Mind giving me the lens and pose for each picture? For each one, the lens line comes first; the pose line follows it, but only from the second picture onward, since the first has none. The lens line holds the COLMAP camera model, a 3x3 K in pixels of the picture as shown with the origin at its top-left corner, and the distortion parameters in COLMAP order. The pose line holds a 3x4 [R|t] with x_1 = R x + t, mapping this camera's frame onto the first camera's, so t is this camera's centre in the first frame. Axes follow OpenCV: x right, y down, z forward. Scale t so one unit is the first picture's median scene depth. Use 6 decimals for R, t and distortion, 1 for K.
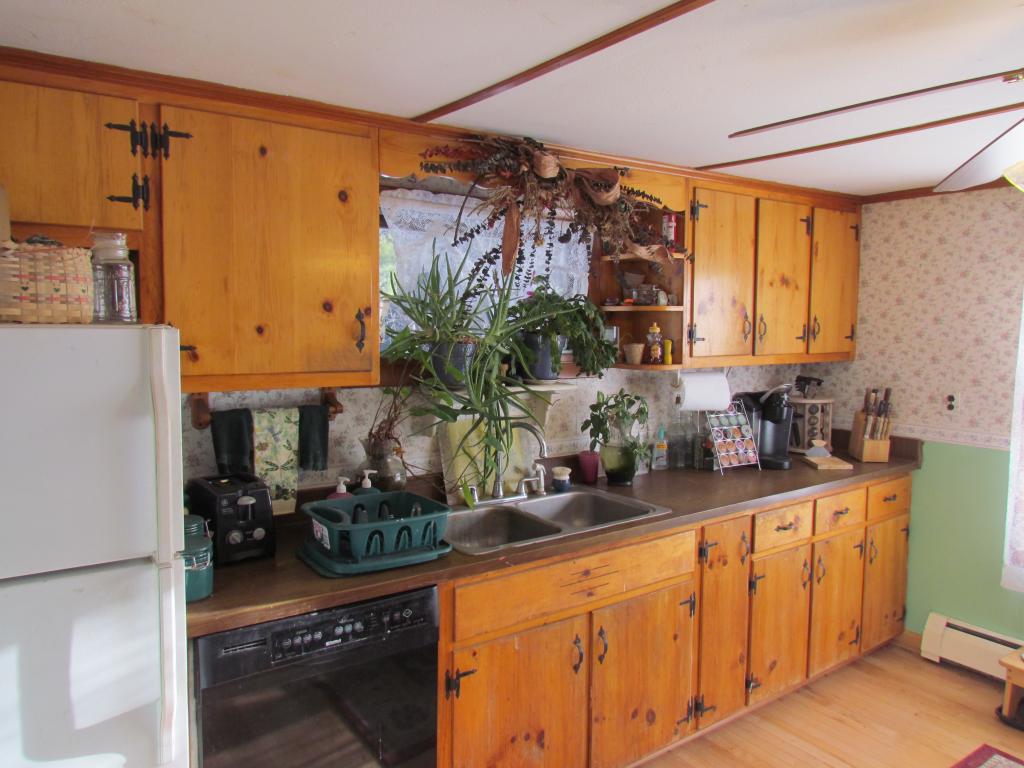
lens RADIAL K [[733.8, 0, 511.8], [0, 733.8, 382.1], [0, 0, 1]] dist [-0.006595, -0.002610]
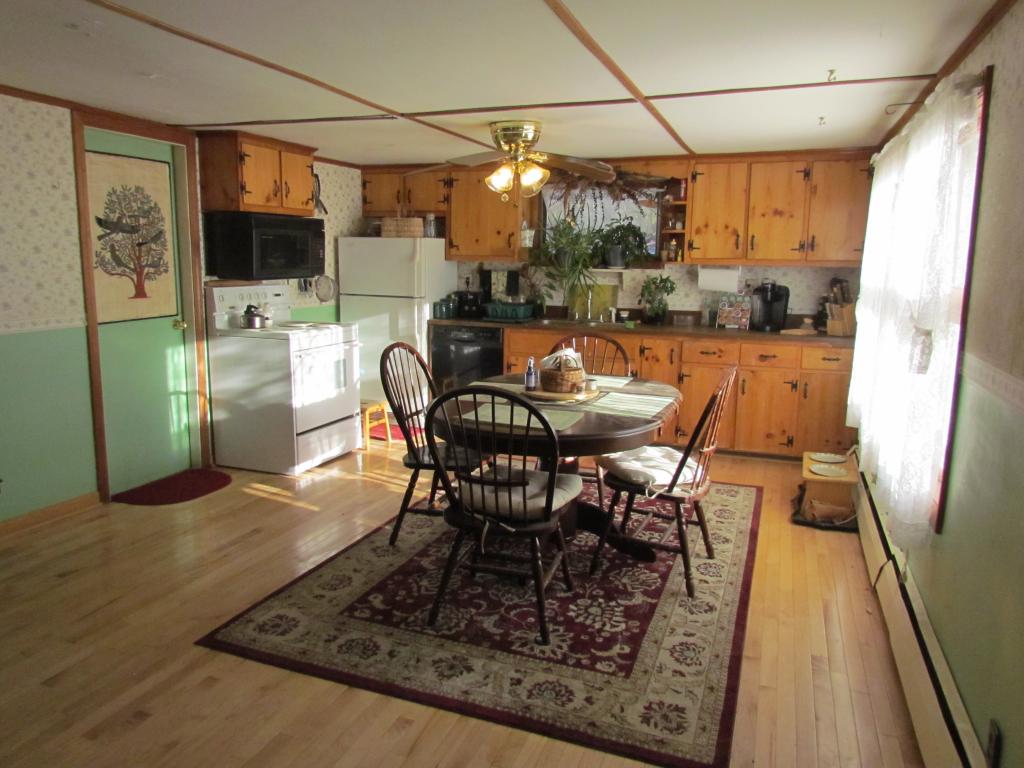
lens RADIAL K [[733.8, 0, 510.7], [0, 733.8, 381.6], [0, 0, 1]] dist [-0.006595, -0.002610]
pose [[0.565681, 0.143287, -0.812080, 1.706188], [-0.079454, 0.989677, 0.119276, 0.098875], [0.820787, -0.002949, 0.571226, -0.465340]]
